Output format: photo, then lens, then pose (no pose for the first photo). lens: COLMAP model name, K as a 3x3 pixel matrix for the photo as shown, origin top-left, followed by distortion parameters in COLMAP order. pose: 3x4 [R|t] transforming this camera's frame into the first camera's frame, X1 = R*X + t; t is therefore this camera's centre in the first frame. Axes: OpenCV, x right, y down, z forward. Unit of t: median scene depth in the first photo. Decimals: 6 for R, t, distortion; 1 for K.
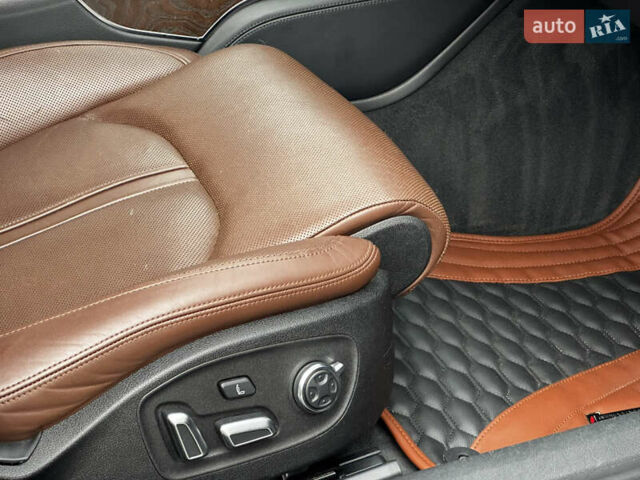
lens RADIAL K [[1346.1, 0, 320.0], [0, 1346.1, 240.0], [0, 0, 1]] dist [0.117104, 0.311498]
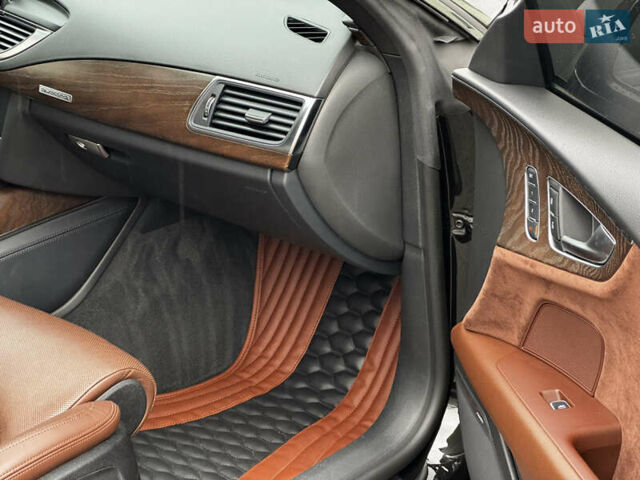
lens RADIAL K [[1514.1, 0, 320.0], [0, 1514.1, 240.0], [0, 0, 1]] dist [-0.136319, 4.599746]
pose [[0.913804, -0.199206, 0.353948, -0.238874], [0.250811, 0.962217, -0.105984, 0.050749], [-0.319462, 0.185623, 0.929241, -0.498639]]
